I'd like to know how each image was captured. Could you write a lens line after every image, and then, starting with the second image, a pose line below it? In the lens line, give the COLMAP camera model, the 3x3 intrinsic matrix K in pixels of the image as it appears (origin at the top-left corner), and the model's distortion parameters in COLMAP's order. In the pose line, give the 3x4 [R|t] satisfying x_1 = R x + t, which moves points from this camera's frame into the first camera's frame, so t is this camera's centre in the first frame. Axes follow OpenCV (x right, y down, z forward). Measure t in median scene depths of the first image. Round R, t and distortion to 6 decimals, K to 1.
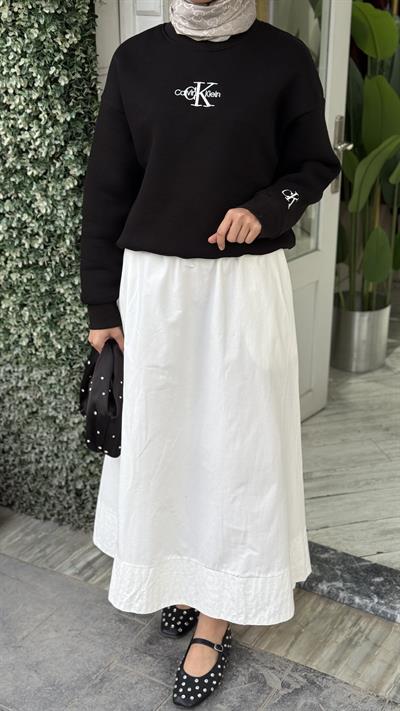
lens RADIAL K [[912.6, 0, 202.4], [0, 912.6, 343.4], [0, 0, 1]] dist [0.115800, -0.035363]
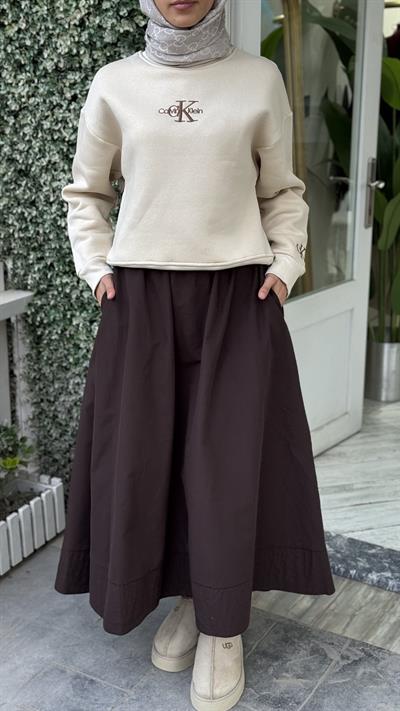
lens RADIAL K [[903.6, 0, 204.6], [0, 903.6, 345.7], [0, 0, 1]] dist [0.130152, -0.043997]
pose [[0.999960, -0.007065, -0.005427, -0.055262], [0.006597, 0.996622, -0.081864, 0.078065], [0.005987, 0.081825, 0.996629, -0.083811]]
